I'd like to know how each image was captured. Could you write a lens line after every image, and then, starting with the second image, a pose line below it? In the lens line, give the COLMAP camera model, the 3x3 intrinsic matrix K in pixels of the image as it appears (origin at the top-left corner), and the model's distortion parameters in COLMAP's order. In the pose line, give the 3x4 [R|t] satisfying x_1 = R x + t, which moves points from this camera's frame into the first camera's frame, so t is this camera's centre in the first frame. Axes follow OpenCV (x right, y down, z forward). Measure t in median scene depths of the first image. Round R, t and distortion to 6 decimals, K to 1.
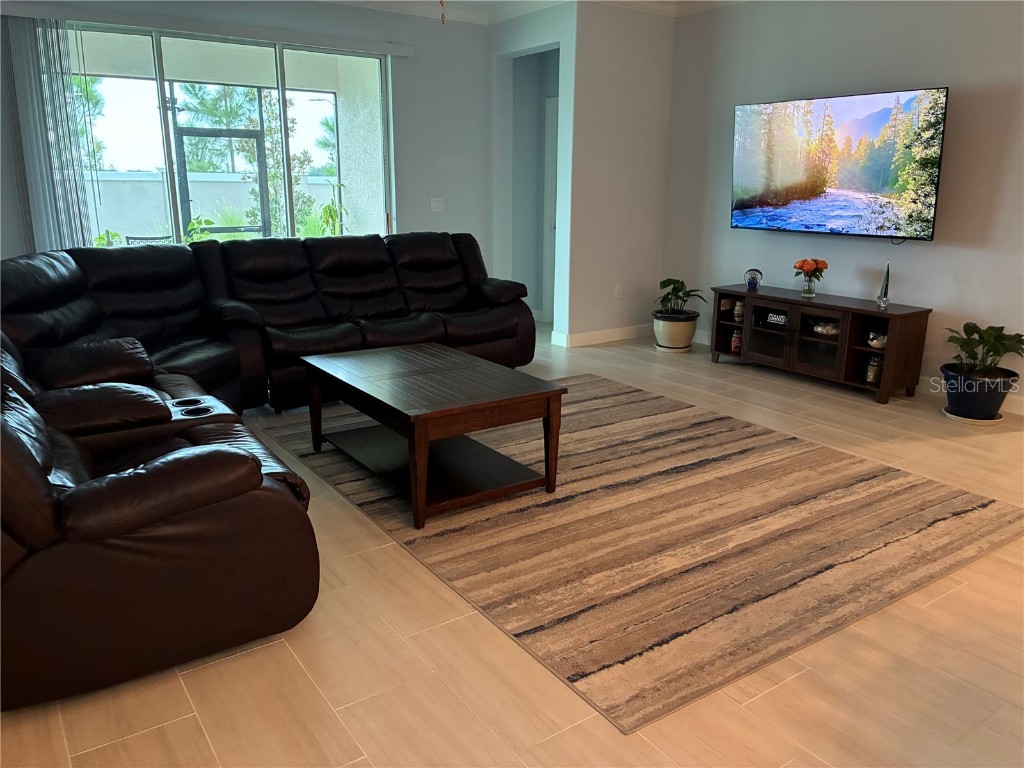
lens RADIAL K [[776.4, 0, 512.0], [0, 776.4, 384.0], [0, 0, 1]] dist [0.034466, -0.037481]
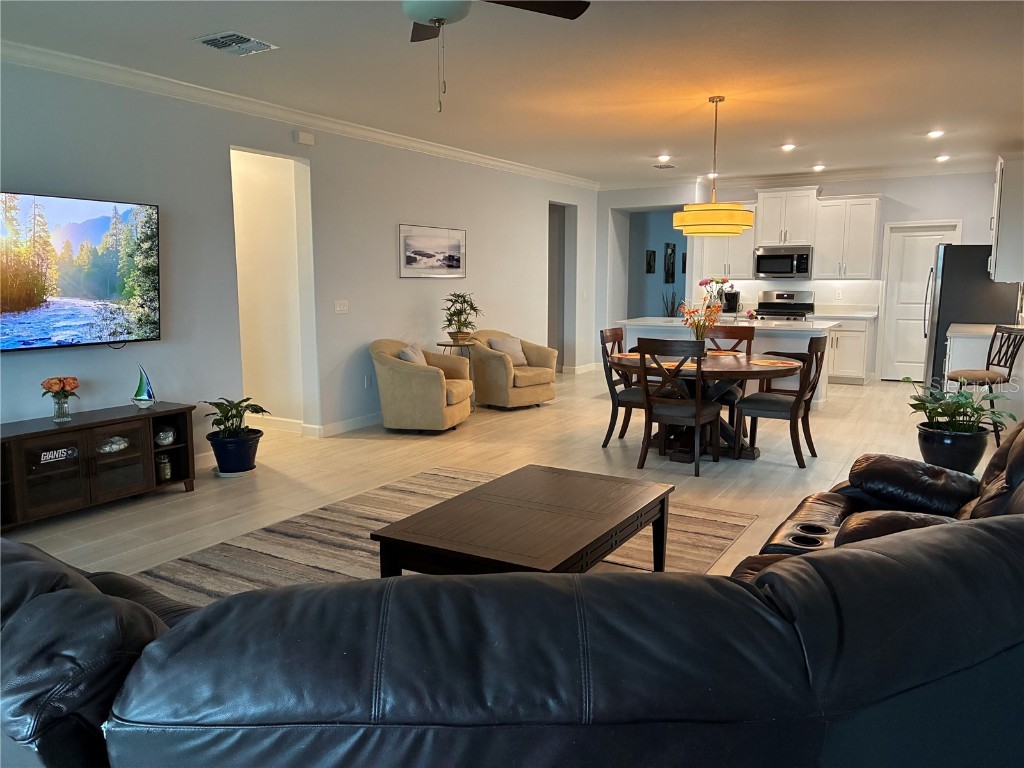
lens RADIAL K [[776.4, 0, 512.0], [0, 776.4, 384.0], [0, 0, 1]] dist [0.034466, -0.037481]
pose [[-0.422485, -0.130866, 0.896873, -0.671619], [0.226202, 0.942986, 0.244151, -0.283641], [-0.877690, 0.306025, -0.368795, 0.999640]]
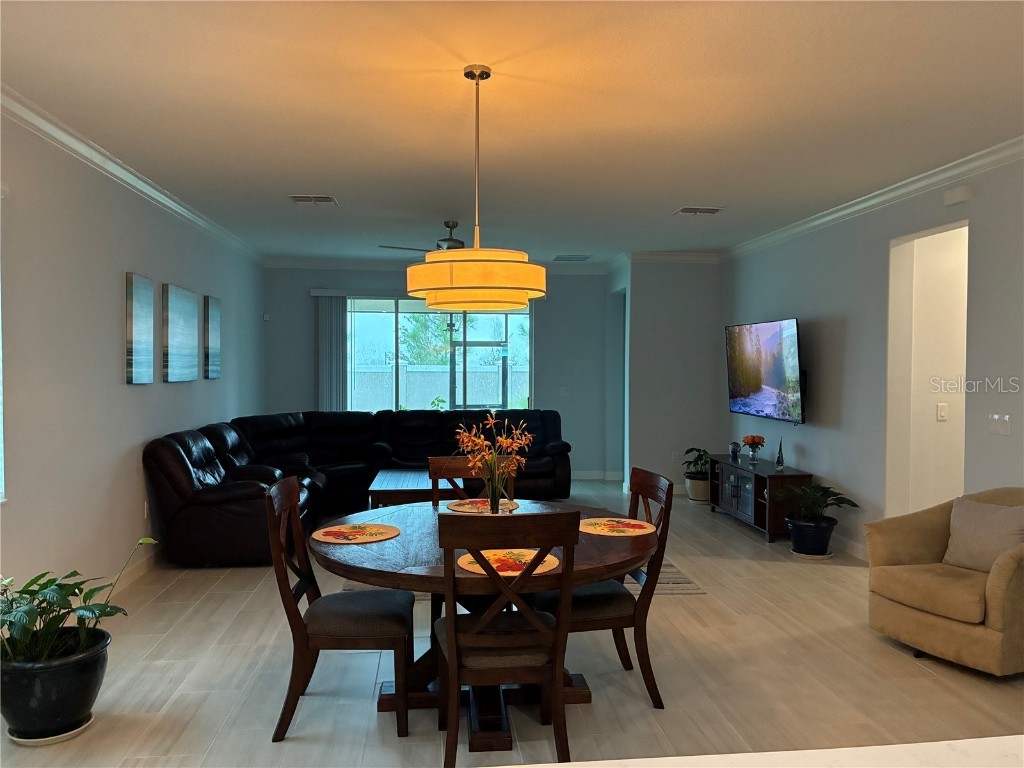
lens RADIAL K [[769.8, 0, 512.0], [0, 769.8, 384.0], [0, 0, 1]] dist [0.044151, -0.058559]
pose [[0.879295, 0.007795, -0.476213, 0.742189], [-0.116994, 0.972766, -0.200097, 0.081741], [0.461684, 0.231659, 0.856260, -0.419492]]
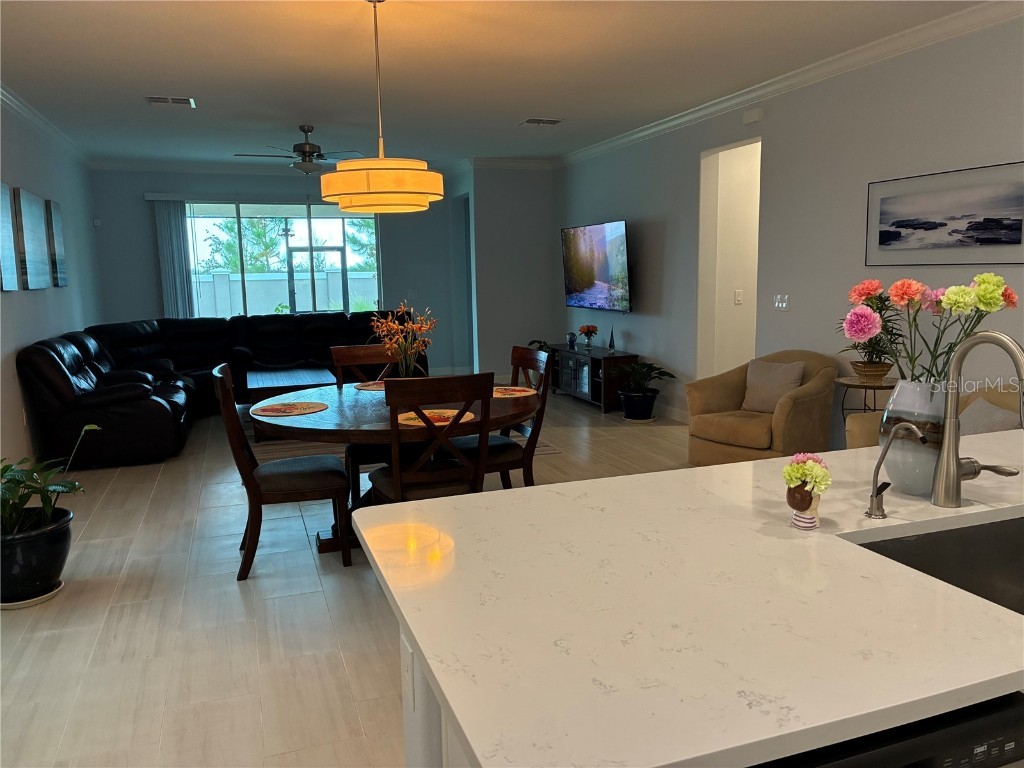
lens RADIAL K [[769.8, 0, 512.0], [0, 769.8, 384.0], [0, 0, 1]] dist [0.044151, -0.058559]
pose [[0.965642, 0.014242, -0.259484, 0.723369], [-0.041657, 0.994069, -0.100461, 0.134845], [0.256514, 0.107819, 0.960508, -0.576745]]
